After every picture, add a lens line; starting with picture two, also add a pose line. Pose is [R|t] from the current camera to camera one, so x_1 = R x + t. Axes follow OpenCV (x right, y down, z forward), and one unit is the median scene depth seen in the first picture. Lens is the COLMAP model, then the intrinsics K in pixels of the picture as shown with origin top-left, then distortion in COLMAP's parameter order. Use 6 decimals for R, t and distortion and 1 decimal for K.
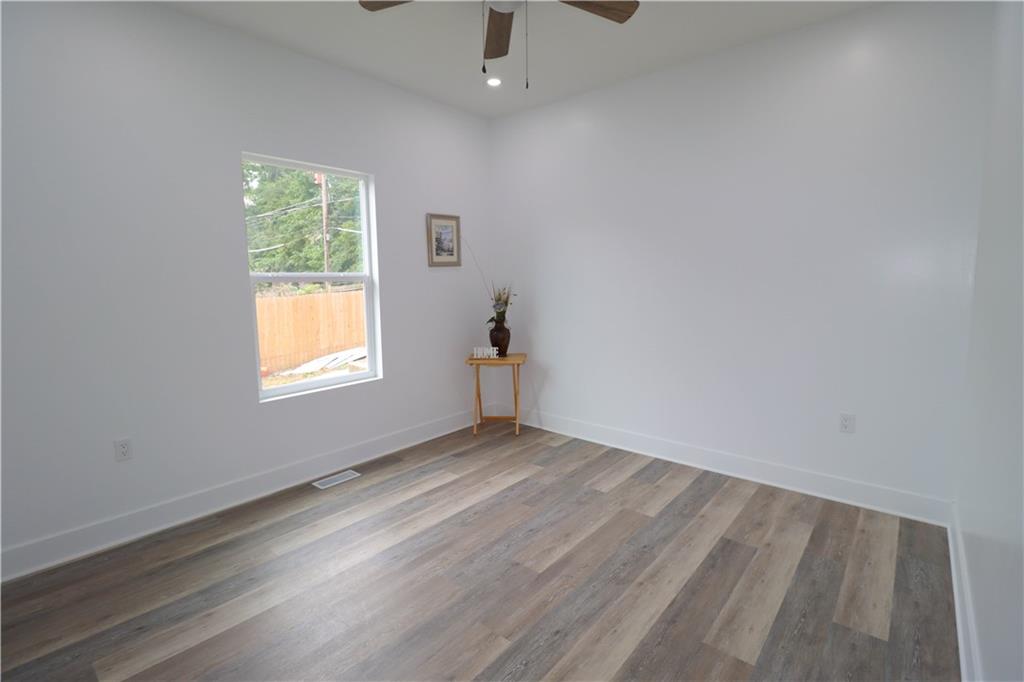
lens RADIAL K [[481.9, 0, 520.6], [0, 481.9, 338.9], [0, 0, 1]] dist [-0.003503, -0.008019]
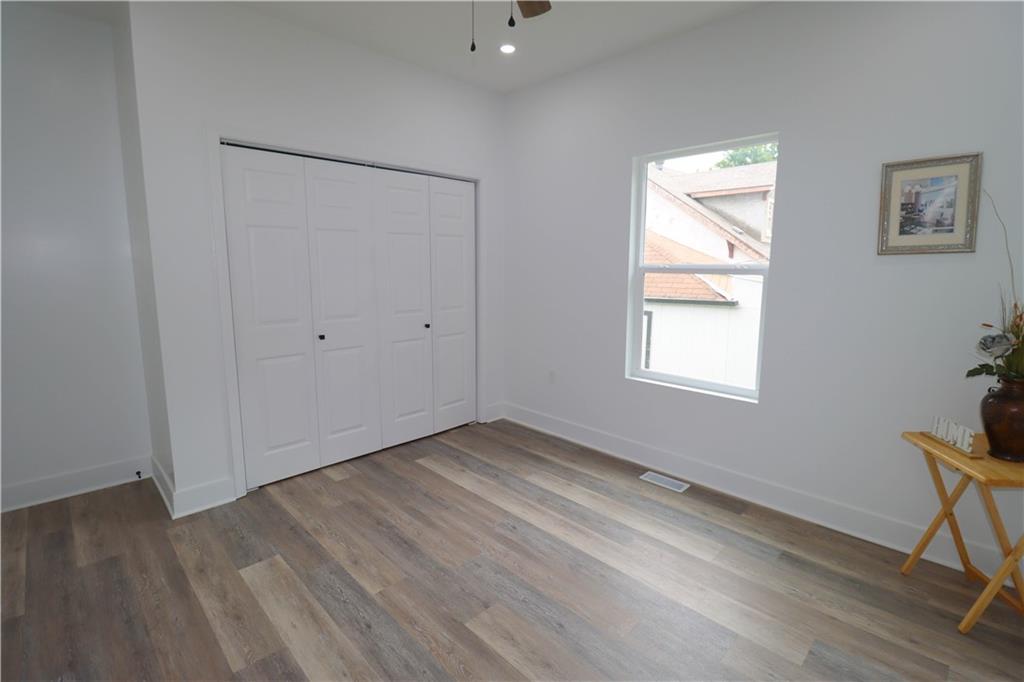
lens RADIAL K [[481.9, 0, 502.8], [0, 481.9, 320.2], [0, 0, 1]] dist [-0.003503, -0.008019]
pose [[-0.113245, 0.131346, -0.984847, 0.706388], [-0.126209, 0.981292, 0.145385, -0.152017], [0.985519, 0.140761, -0.094550, 0.947851]]
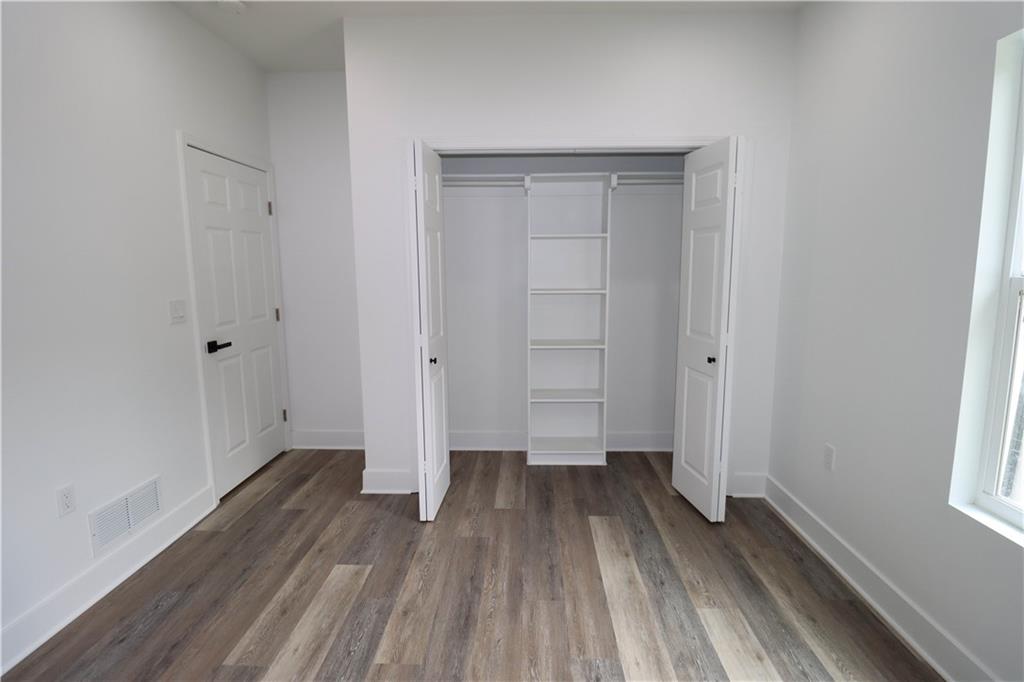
lens RADIAL K [[481.9, 0, 509.8], [0, 481.9, 332.1], [0, 0, 1]] dist [-0.003503, -0.008019]
pose [[-0.791673, 0.100221, -0.602669, 0.201624], [-0.062628, 0.967944, 0.243234, -0.191915], [0.607726, 0.230306, -0.760018, 1.256019]]
